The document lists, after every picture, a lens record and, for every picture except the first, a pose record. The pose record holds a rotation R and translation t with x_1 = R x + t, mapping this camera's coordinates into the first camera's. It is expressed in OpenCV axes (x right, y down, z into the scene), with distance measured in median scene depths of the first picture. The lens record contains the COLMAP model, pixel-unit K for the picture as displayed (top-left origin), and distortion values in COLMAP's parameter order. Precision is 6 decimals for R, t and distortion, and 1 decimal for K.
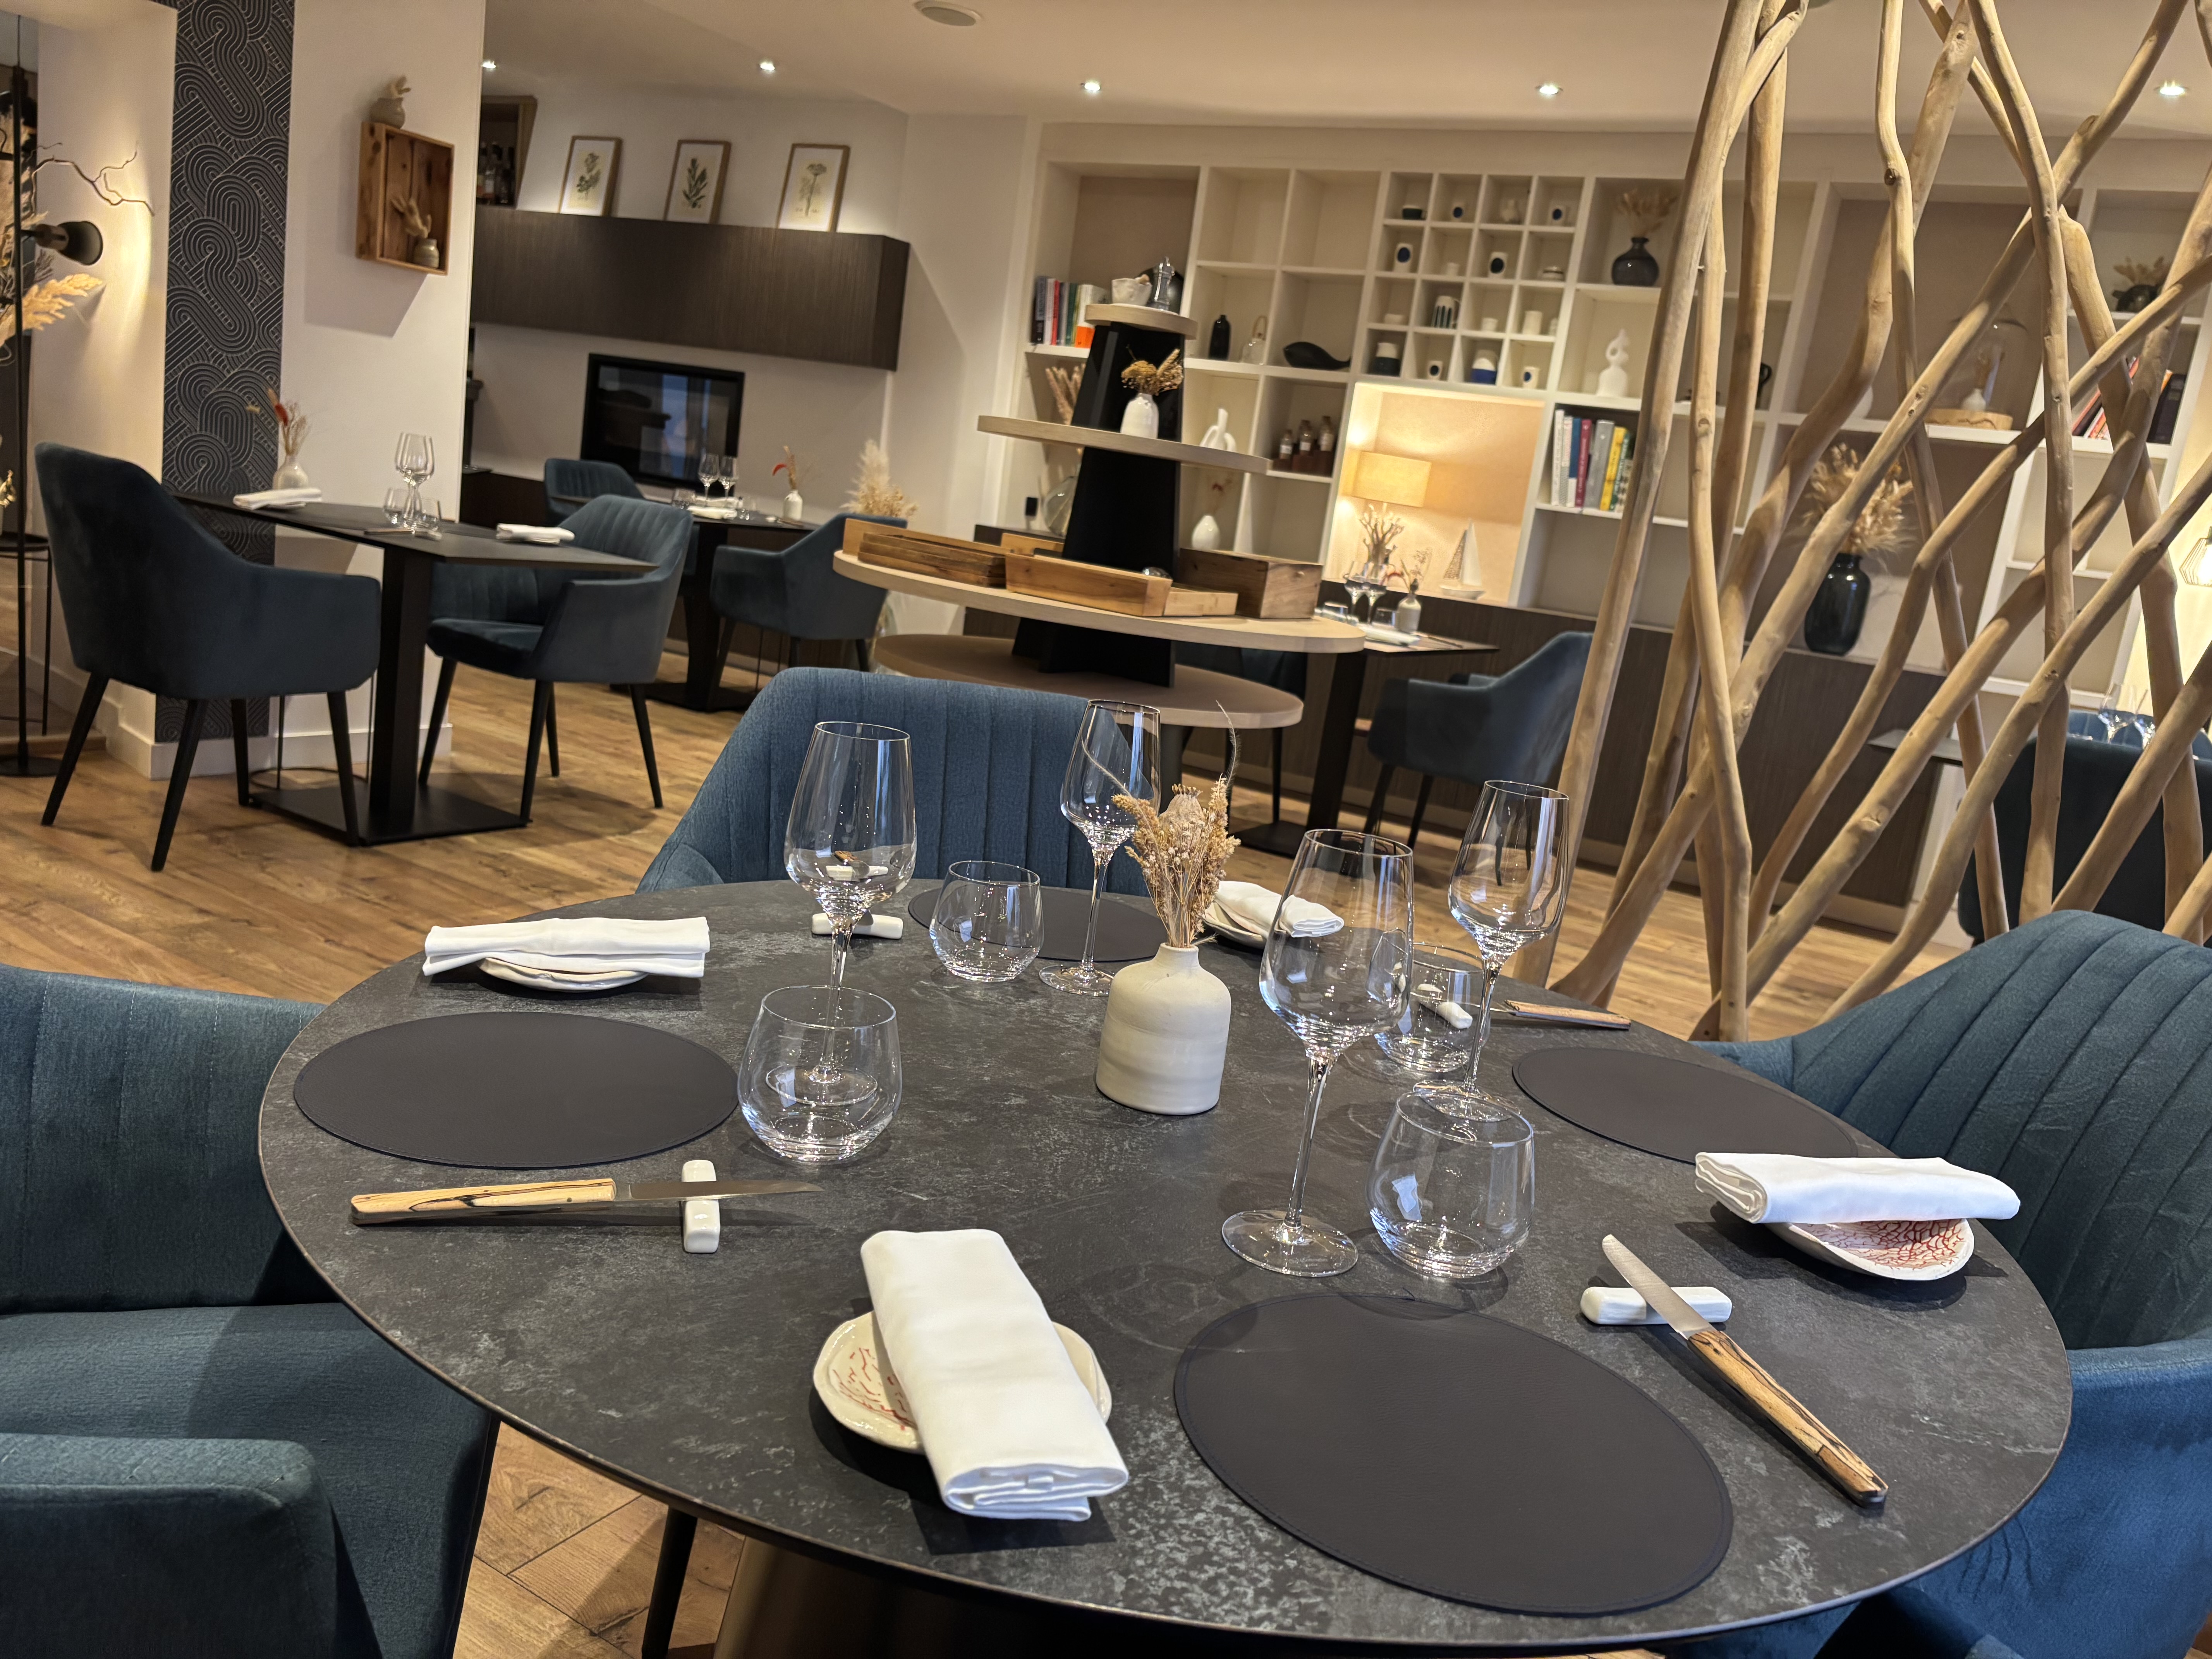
lens RADIAL K [[1683.0, 0, 1109.8], [0, 1683.0, 772.3], [0, 0, 1]] dist [0.002448, -0.003121]
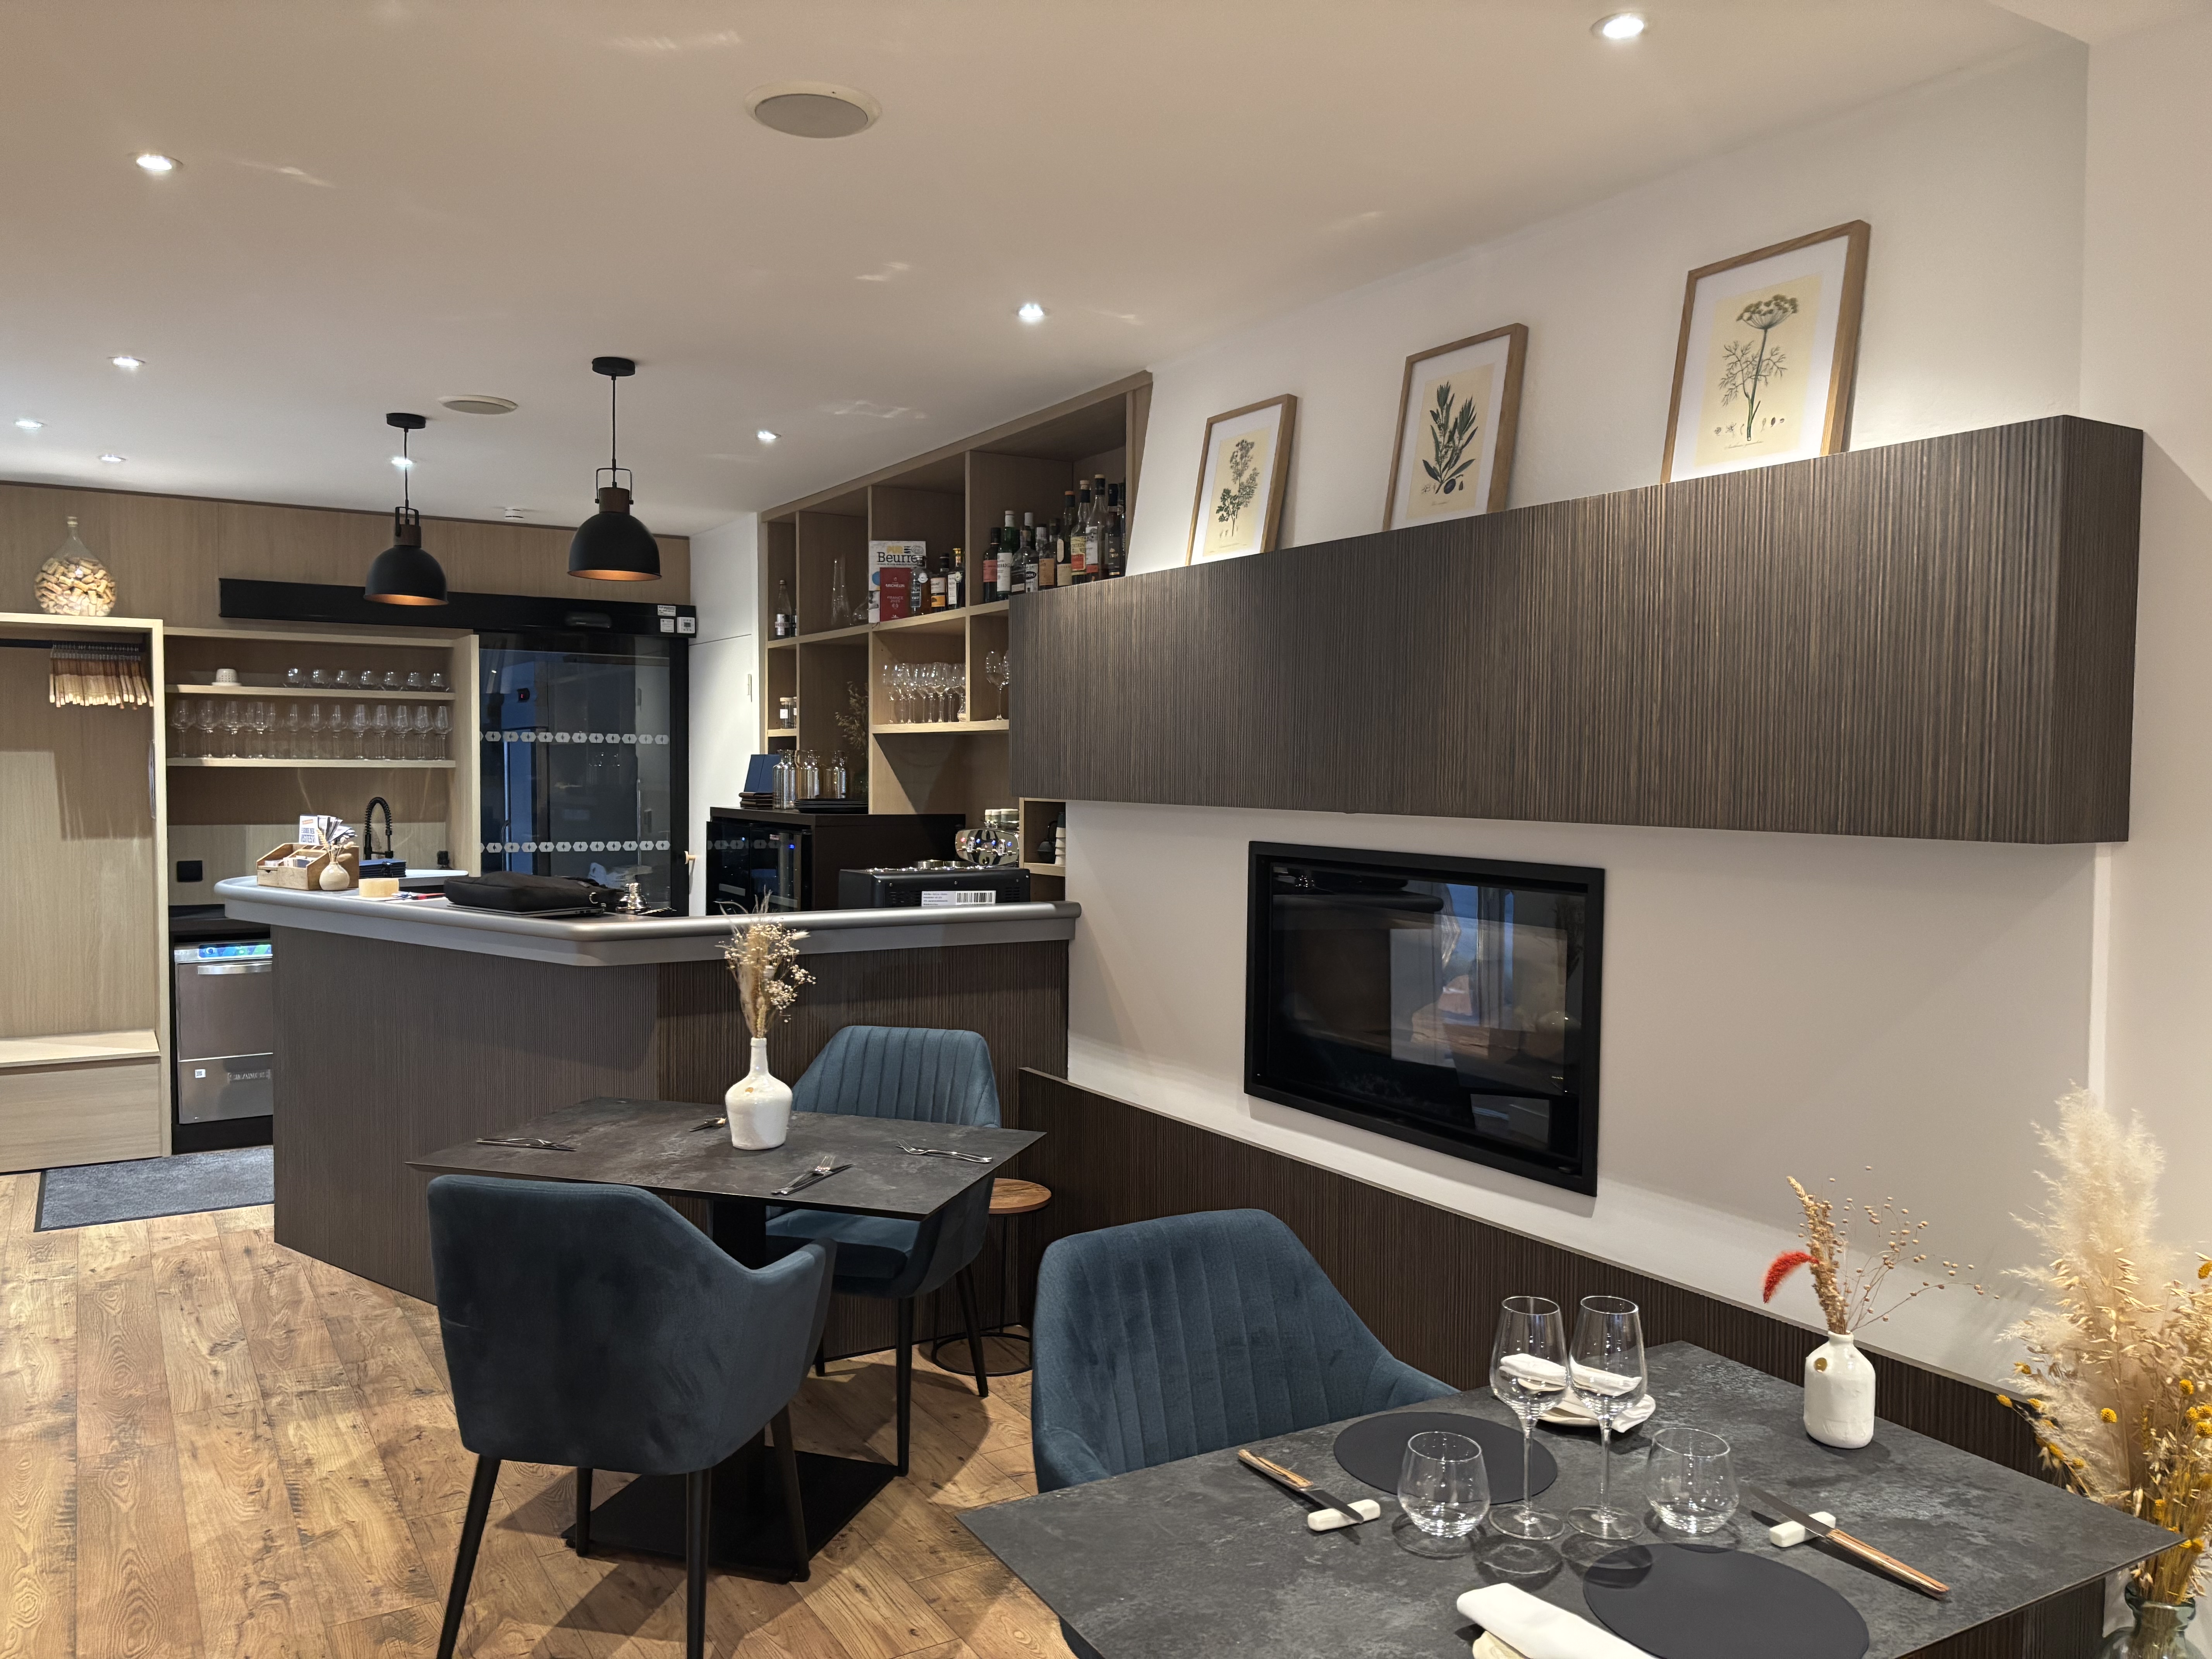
lens RADIAL K [[1657.2, 0, 1106.0], [0, 1657.2, 829.5], [0, 0, 1]] dist [0.003471, -0.007341]
pose [[0.885384, -0.105590, -0.452709, -0.180422], [0.025090, 0.983296, -0.180276, -0.224003], [0.464182, 0.148255, 0.873244, 0.763663]]
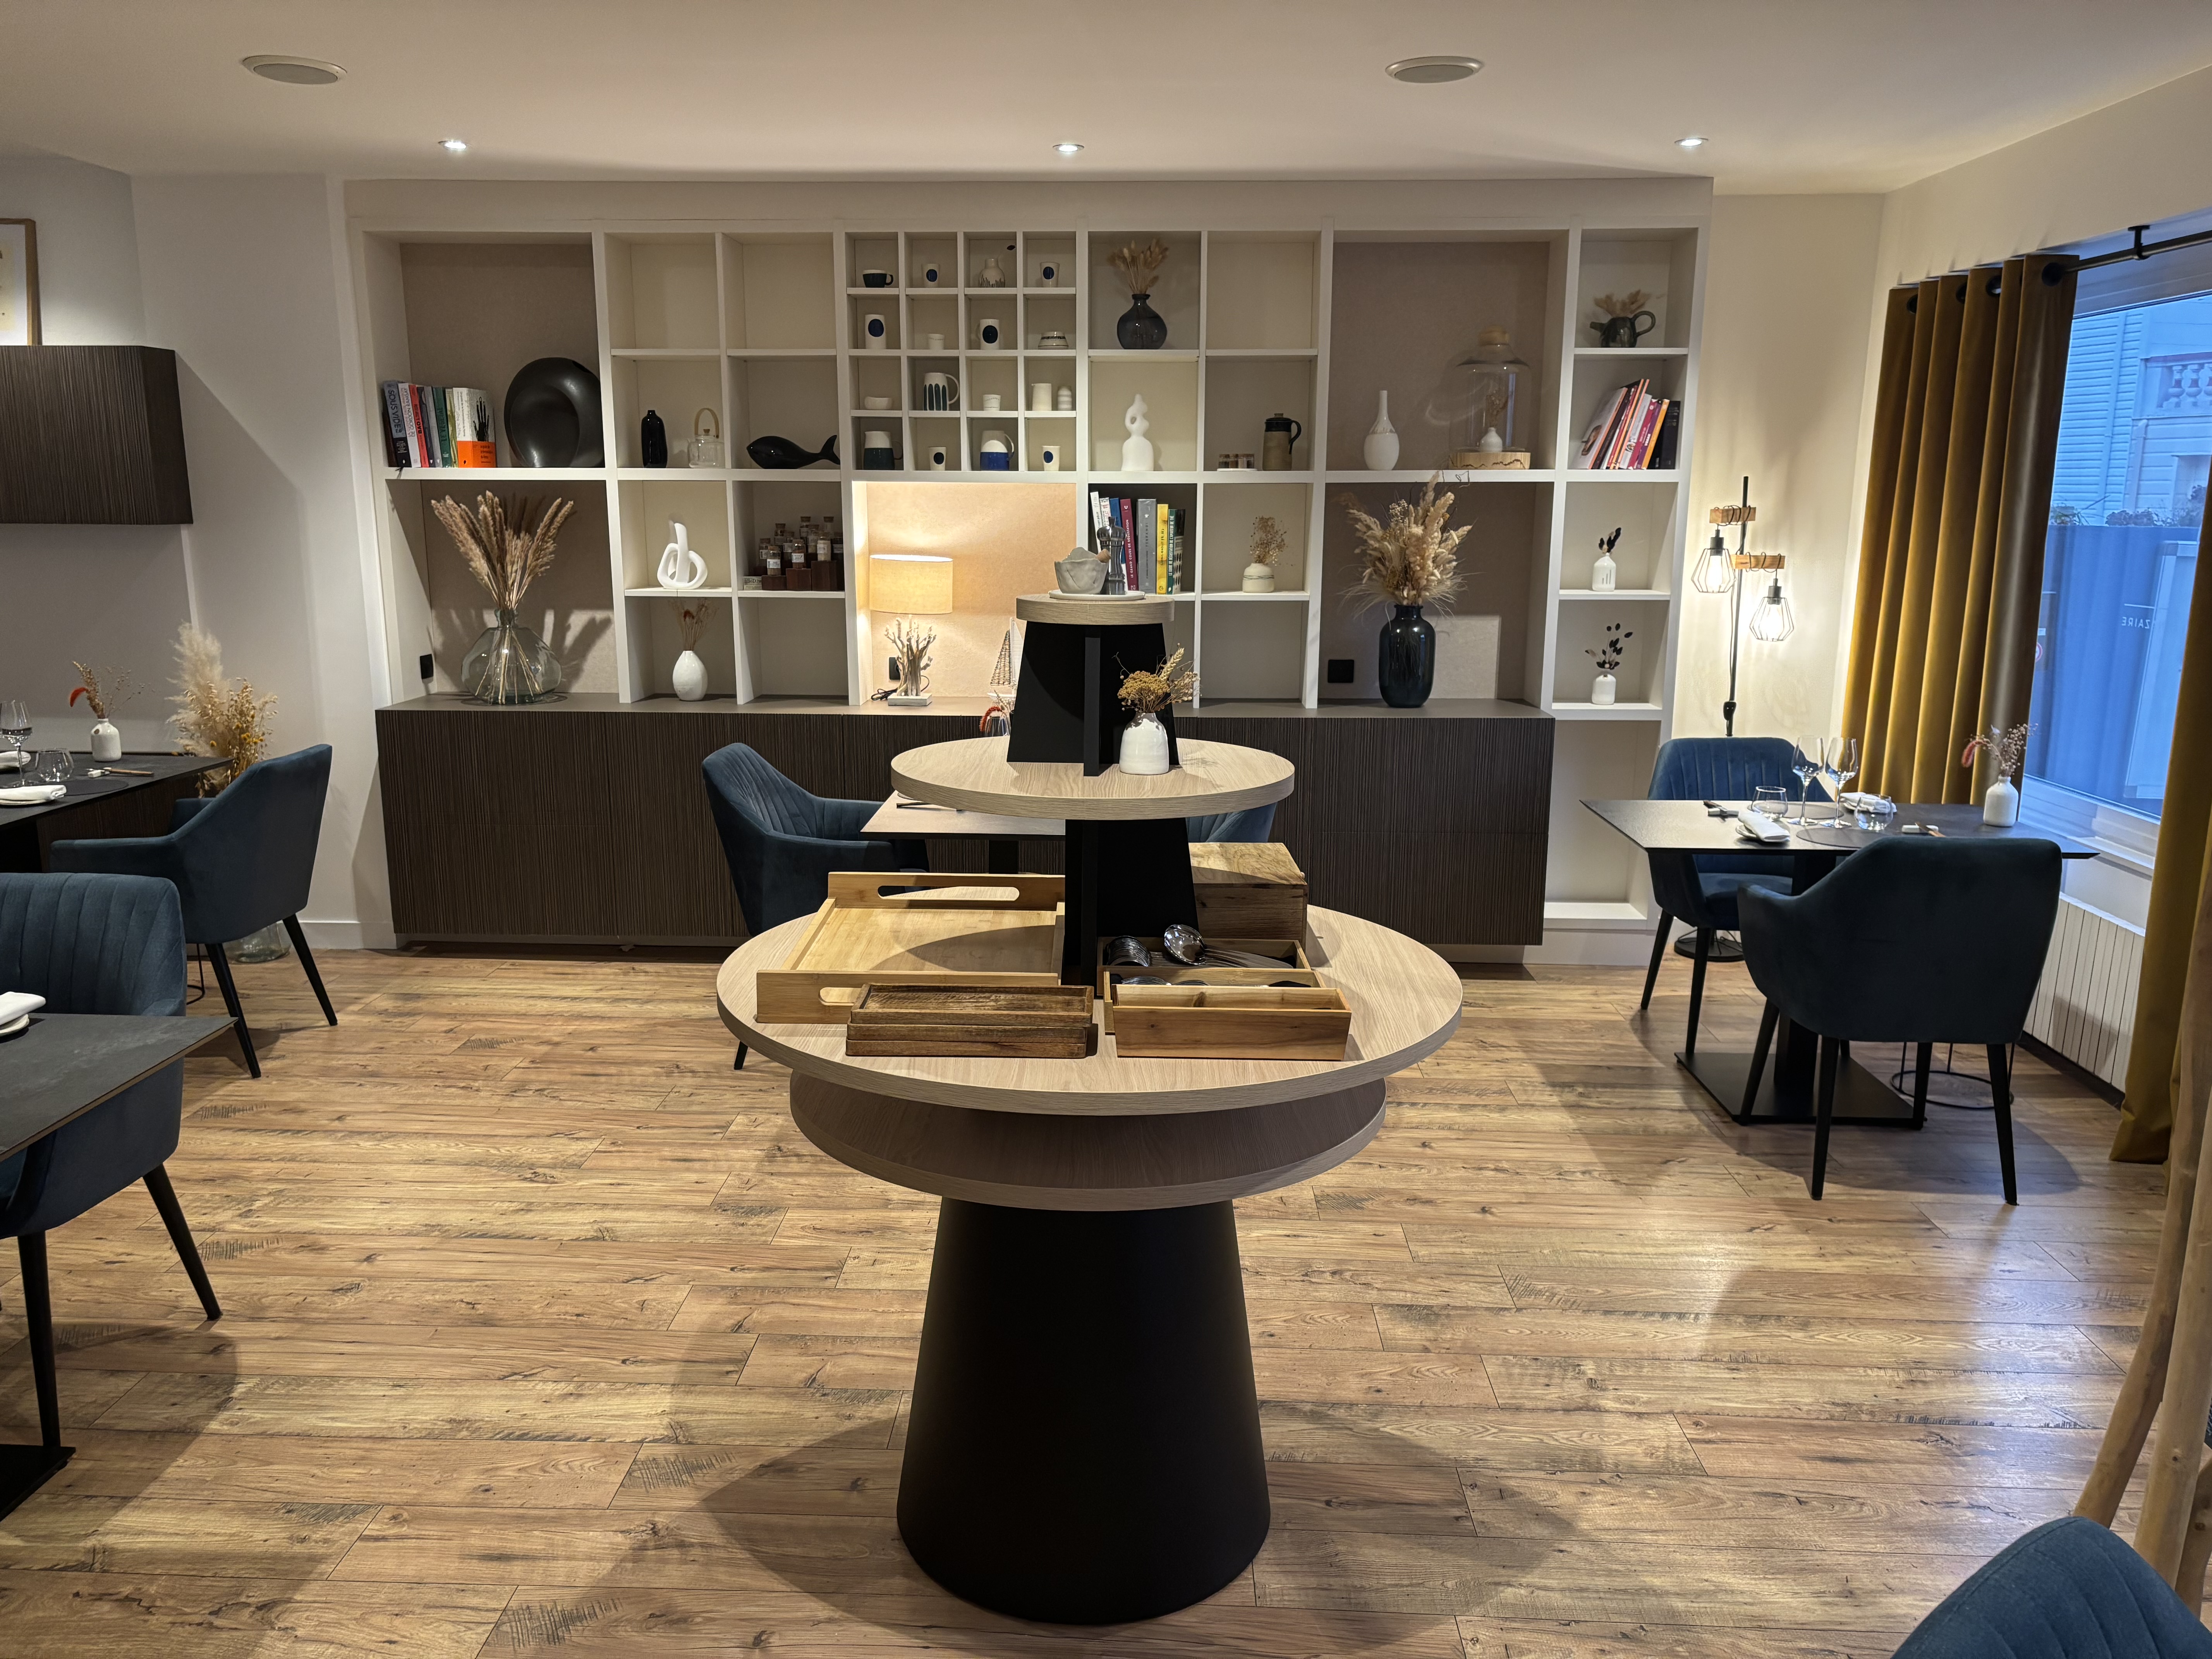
lens RADIAL K [[1657.2, 0, 1106.0], [0, 1657.2, 829.5], [0, 0, 1]] dist [0.003471, -0.007341]
pose [[0.864026, -0.228890, 0.448406, -0.161251], [0.195455, 0.973317, 0.120214, -0.135902], [-0.463957, -0.016225, 0.885709, 0.190041]]
